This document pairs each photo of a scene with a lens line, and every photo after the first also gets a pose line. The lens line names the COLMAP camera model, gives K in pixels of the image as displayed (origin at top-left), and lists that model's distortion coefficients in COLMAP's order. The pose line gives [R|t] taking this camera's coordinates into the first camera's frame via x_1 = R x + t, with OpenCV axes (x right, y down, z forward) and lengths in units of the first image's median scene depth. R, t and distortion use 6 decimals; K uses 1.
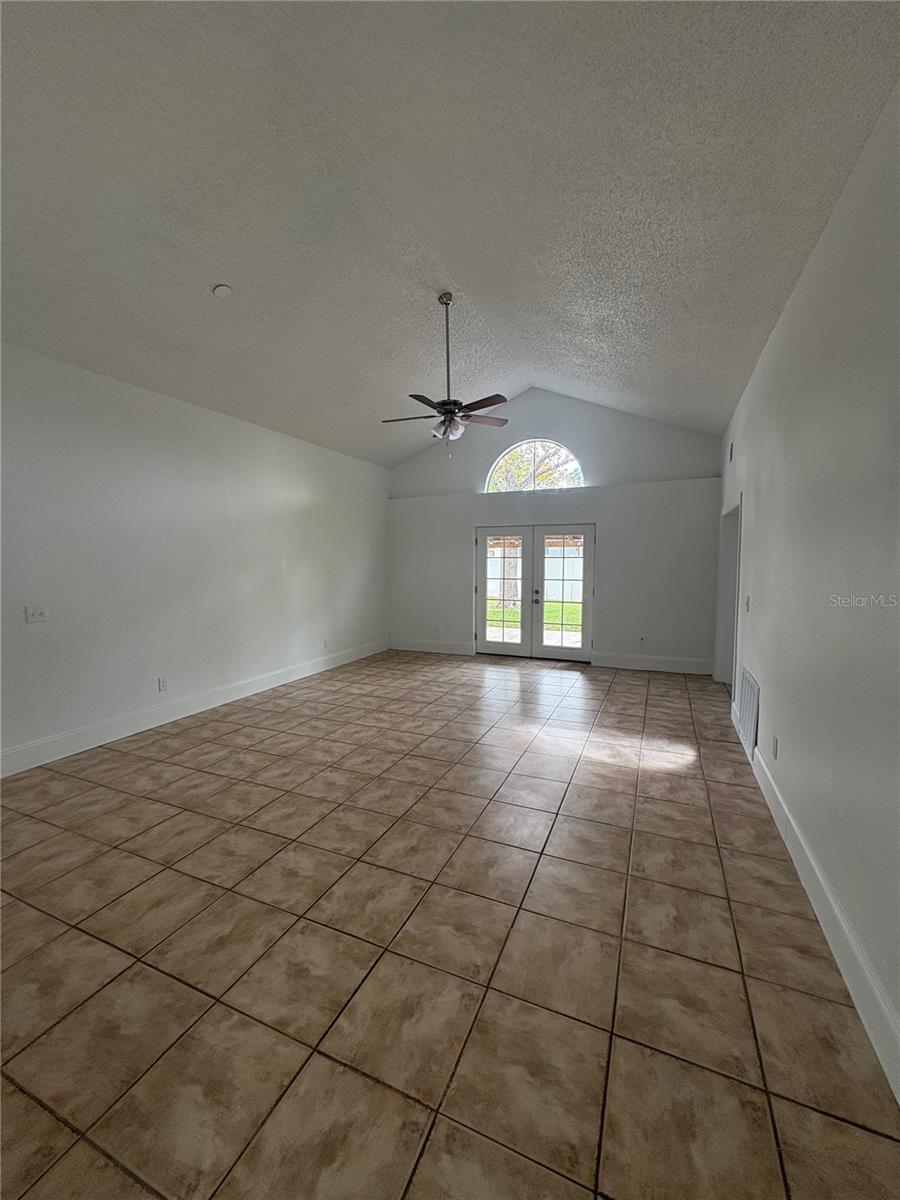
lens RADIAL K [[481.6, 0, 452.0], [0, 481.6, 591.9], [0, 0, 1]] dist [0.002594, 0.000653]
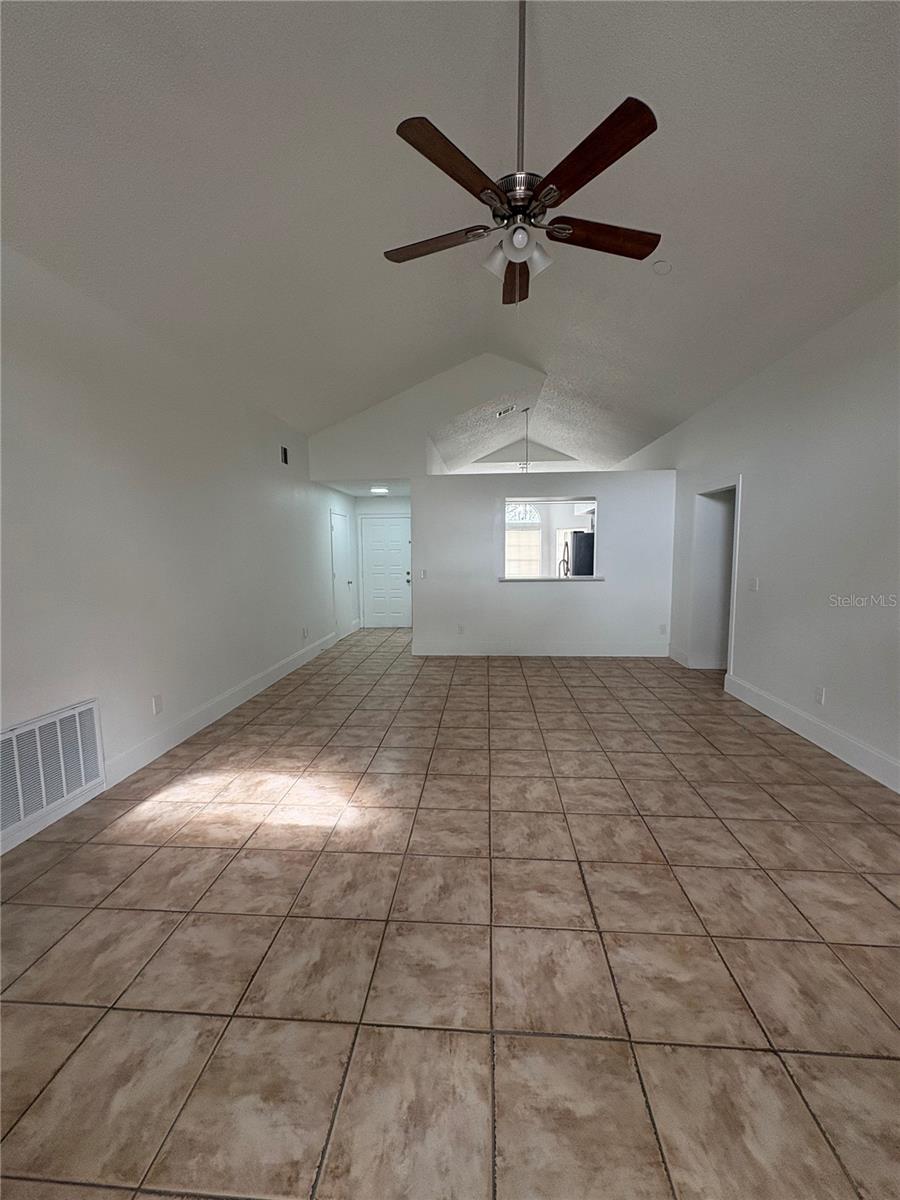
lens RADIAL K [[481.6, 0, 449.7], [0, 481.6, 600.2], [0, 0, 1]] dist [0.002594, 0.000653]
pose [[-0.945052, 0.052135, -0.322736, 0.425544], [-0.003721, 0.985423, 0.170080, -0.180763], [0.326898, 0.161935, -0.931082, 2.836655]]
